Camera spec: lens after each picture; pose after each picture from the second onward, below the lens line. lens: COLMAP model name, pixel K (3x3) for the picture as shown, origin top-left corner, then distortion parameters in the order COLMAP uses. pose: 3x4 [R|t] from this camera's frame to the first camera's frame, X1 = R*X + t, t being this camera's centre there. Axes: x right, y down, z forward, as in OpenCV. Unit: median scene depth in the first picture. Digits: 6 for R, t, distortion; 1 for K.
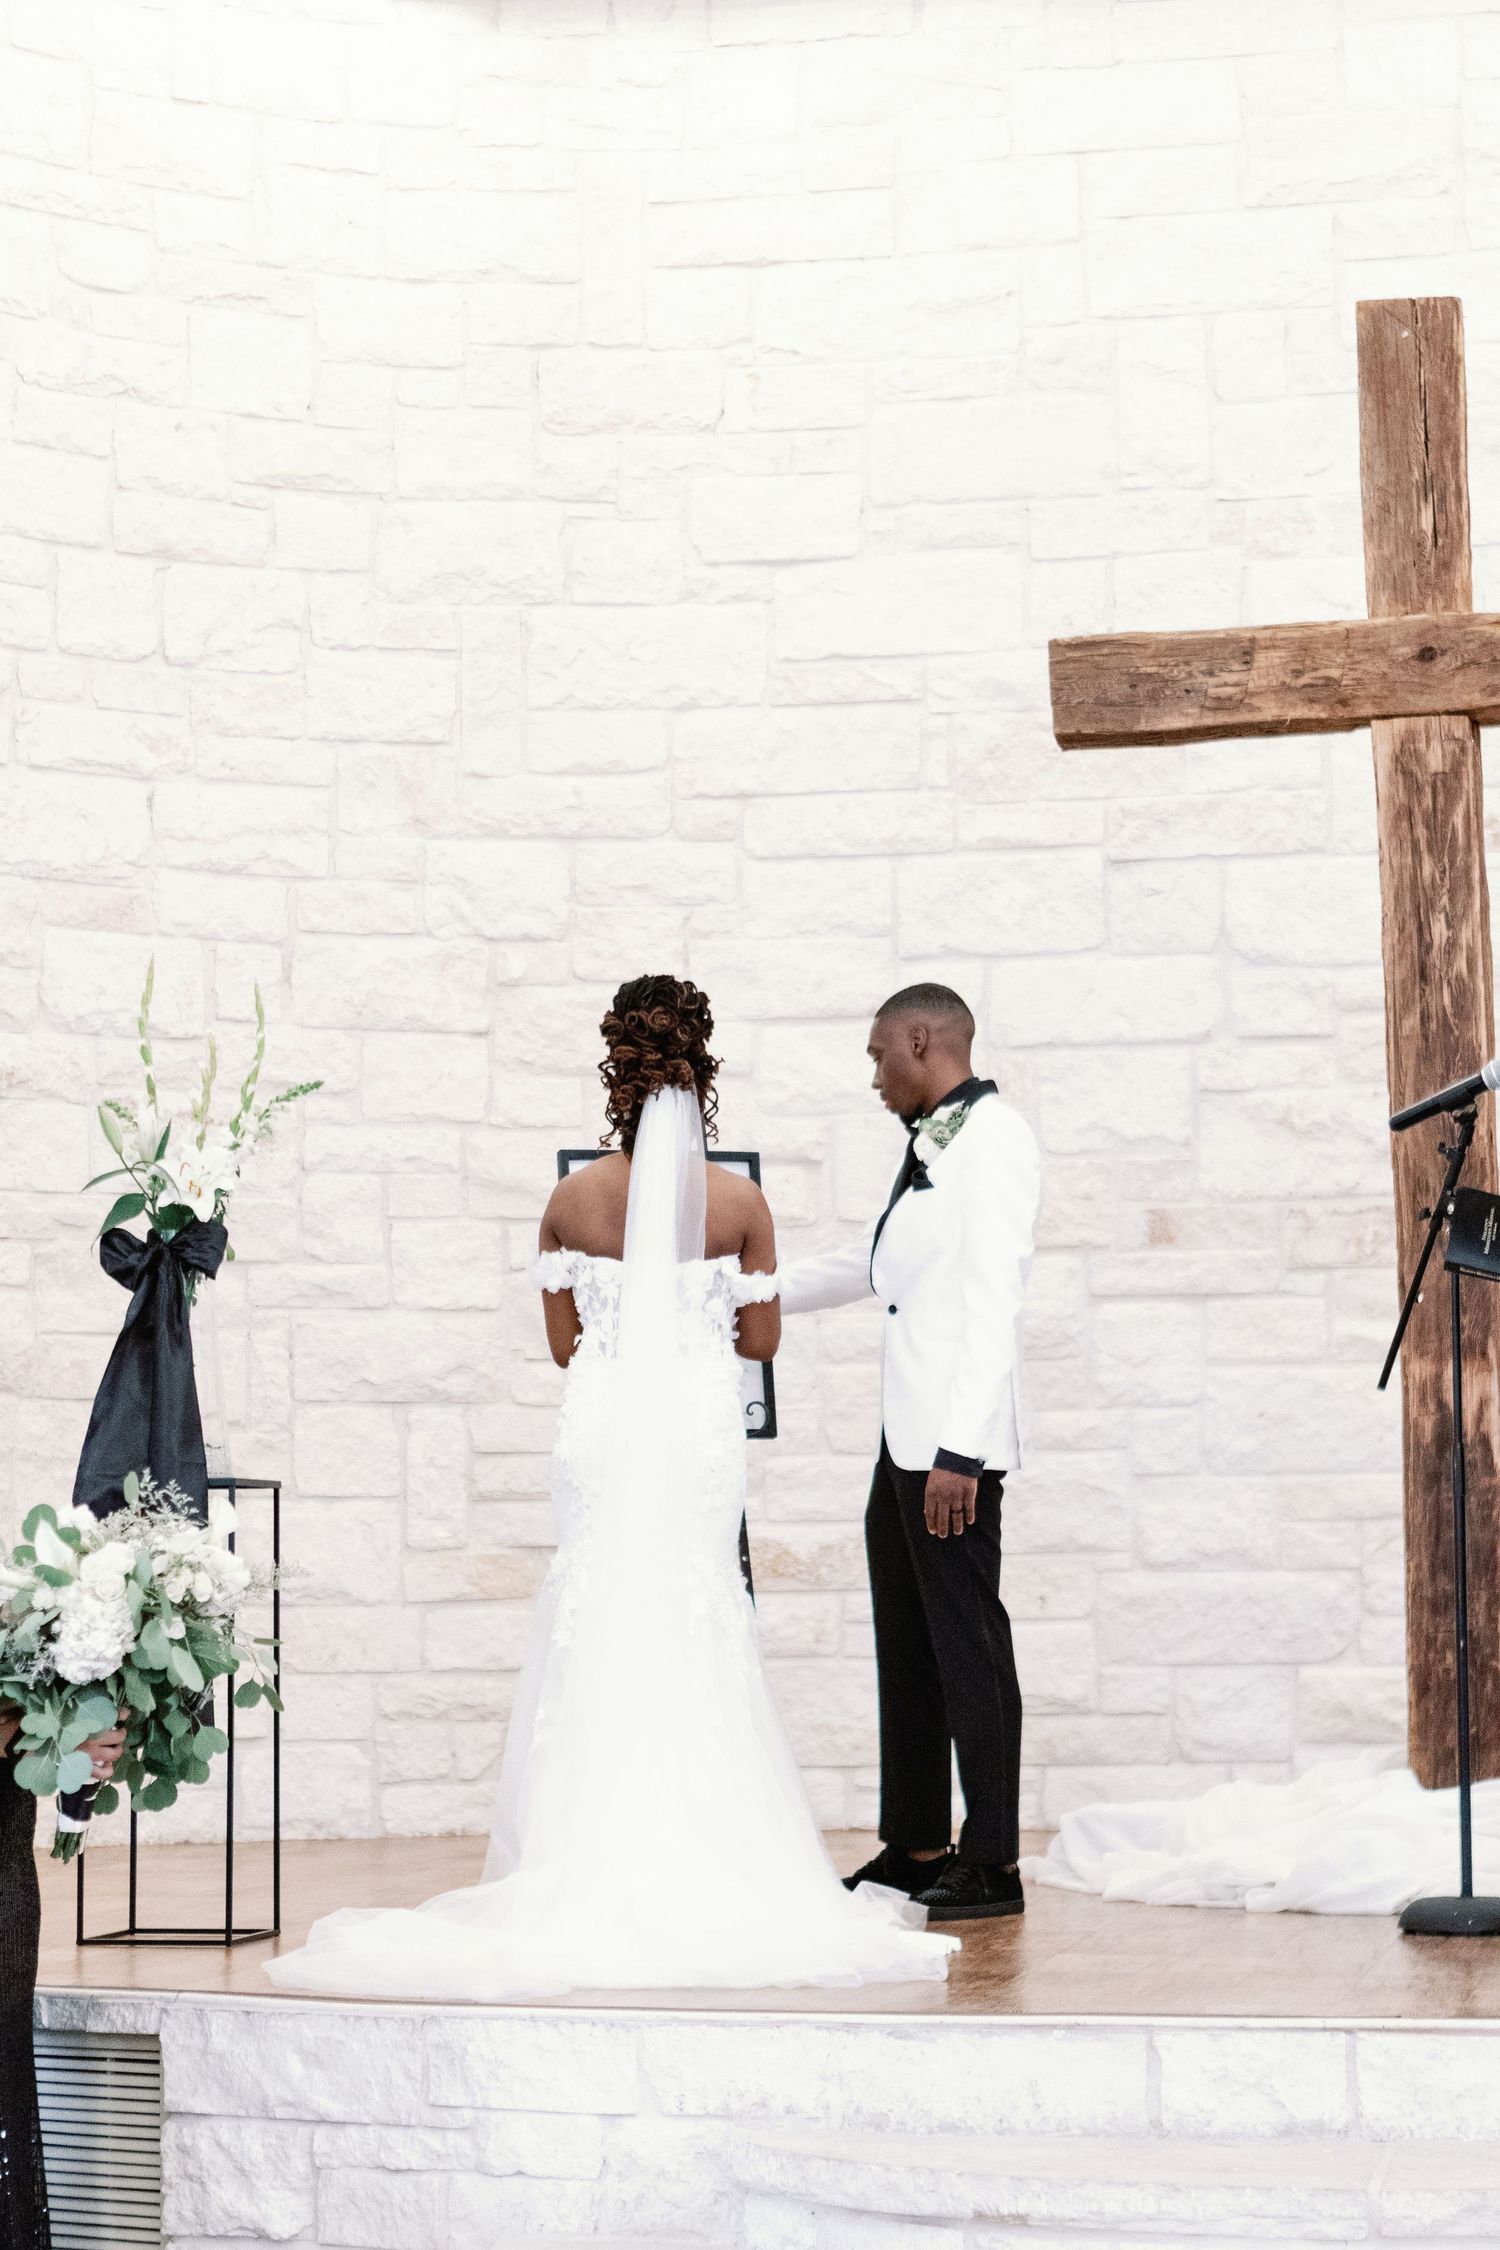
lens RADIAL K [[4770.4, 0, 785.2], [0, 4770.4, 1073.1], [0, 0, 1]] dist [-0.058149, 0.000000]
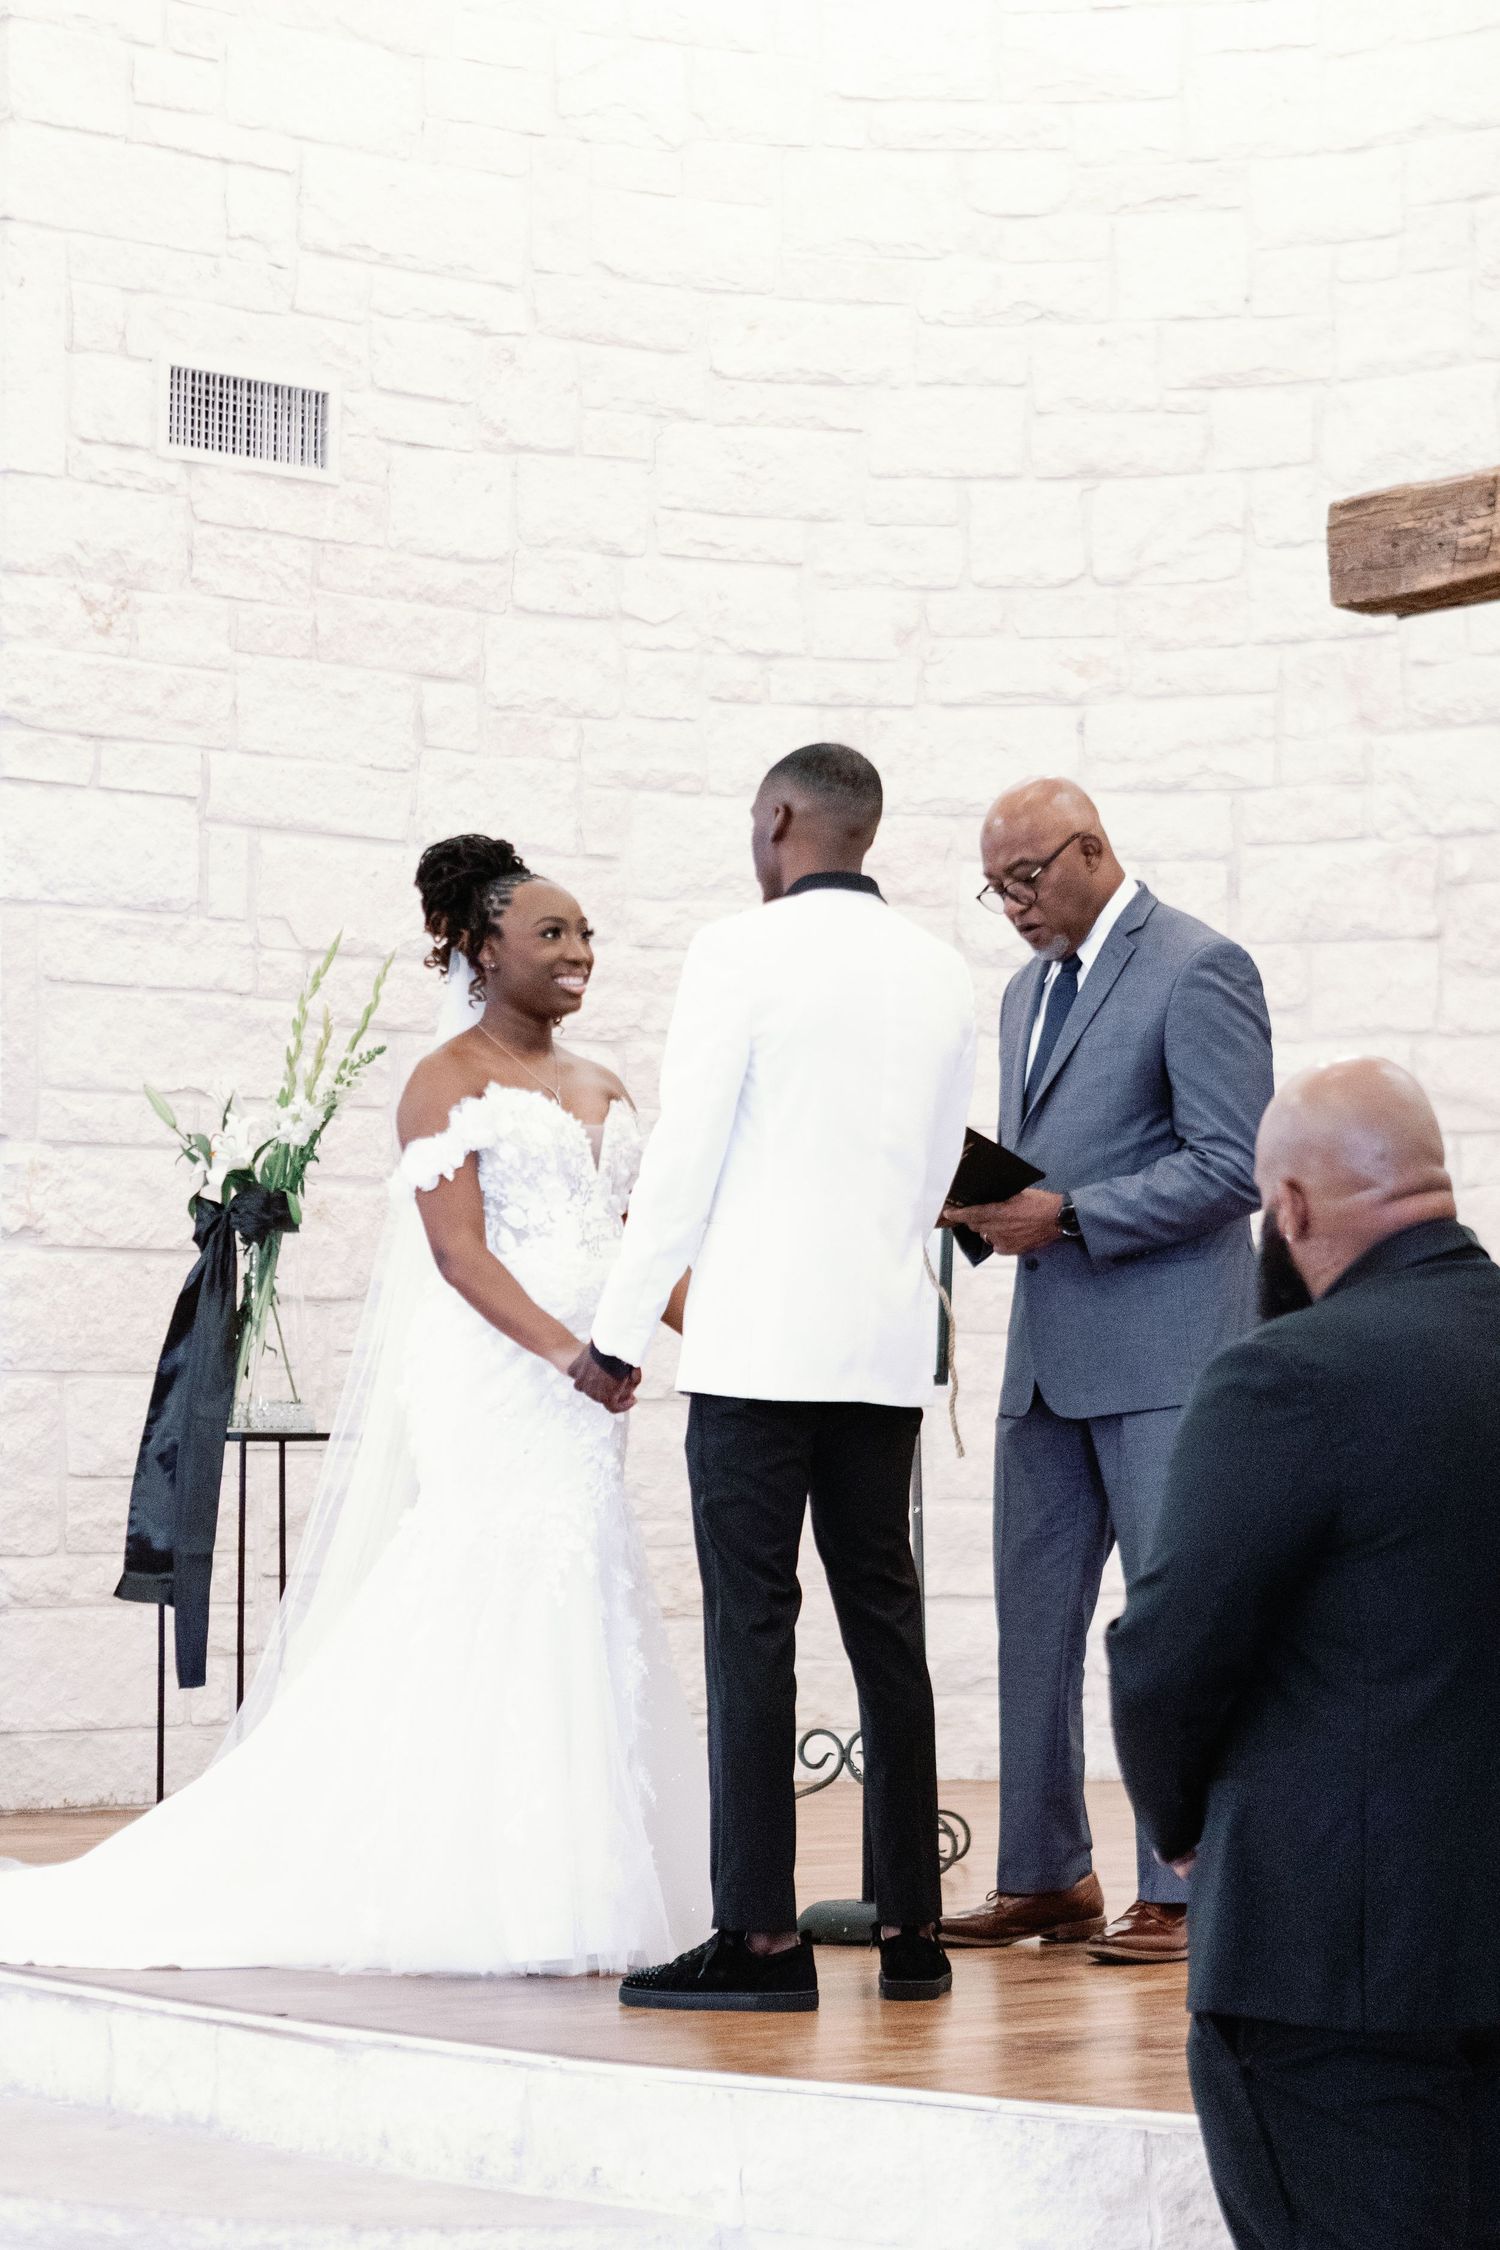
lens RADIAL K [[4968.5, 0, 696.6], [0, 4968.5, 983.0], [0, 0, 1]] dist [-0.067825, 0.000000]
pose [[0.761551, -0.055900, -0.645690, 0.469048], [0.063071, 0.997937, -0.012007, 0.003587], [0.645029, -0.031580, 0.763506, 0.160293]]
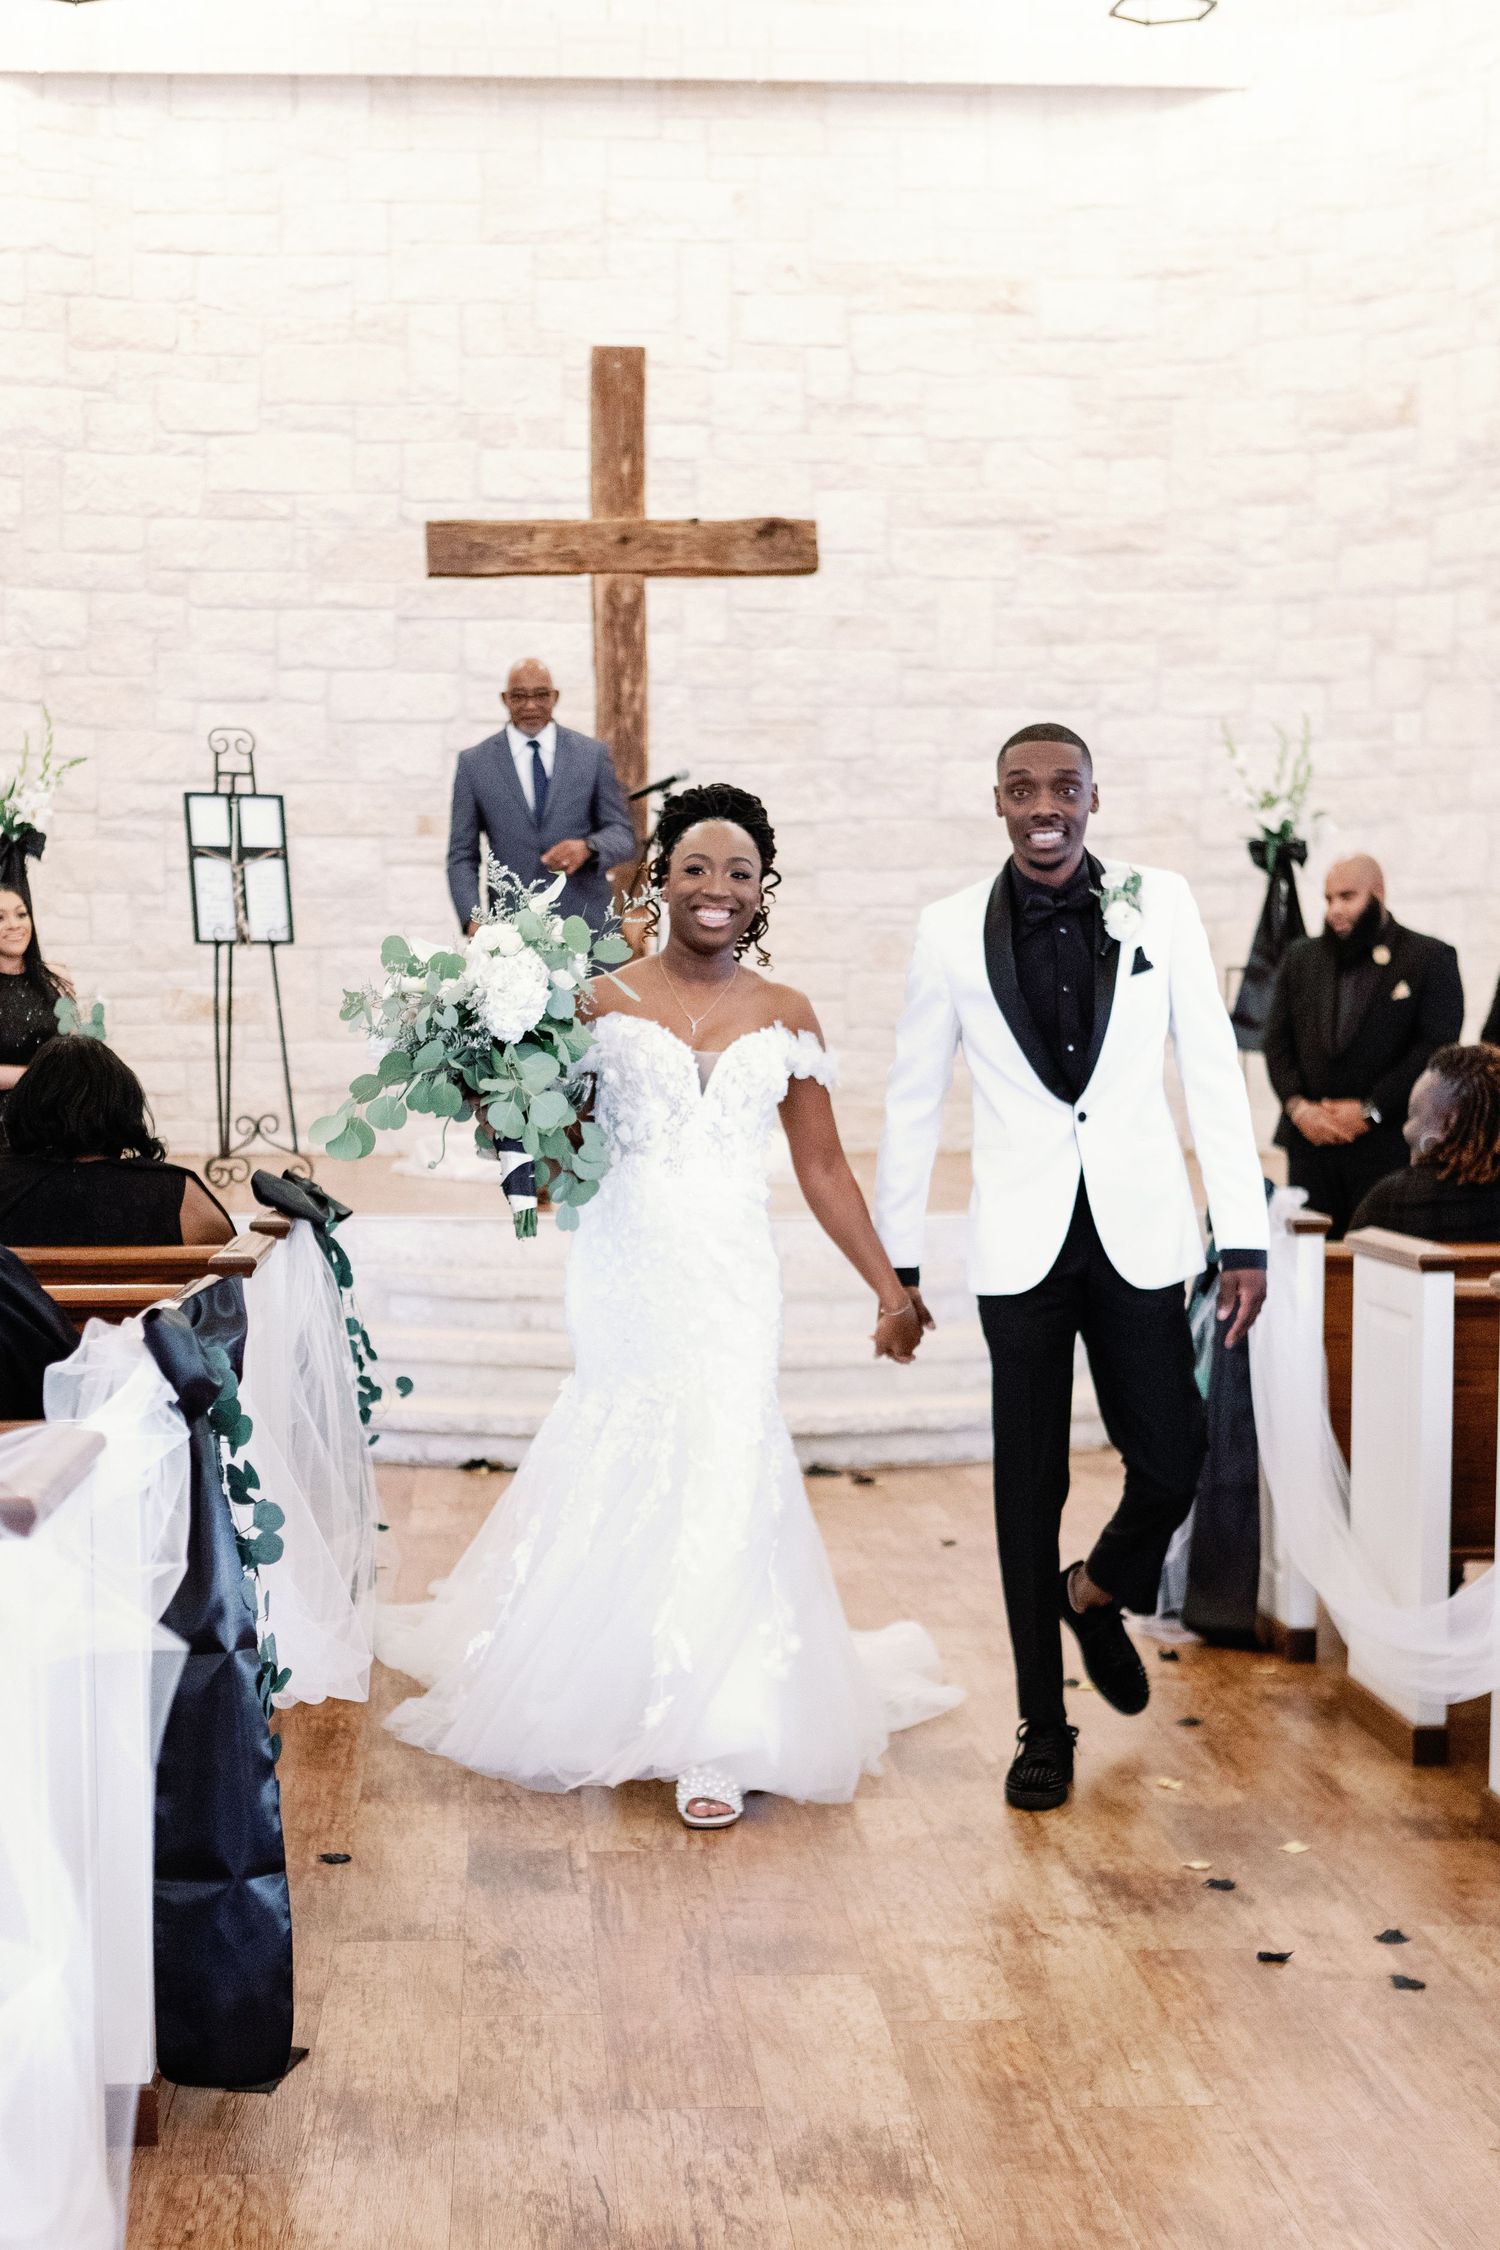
lens RADIAL K [[3514.2, 0, 708.6], [0, 3514.2, 1294.7], [0, 0, 1]] dist [-0.027151, 0.000000]
pose [[0.967994, -0.007080, 0.250873, -0.152876], [-0.039042, 0.983185, 0.178390, -0.034513], [-0.247918, -0.182475, 0.951441, -0.329388]]
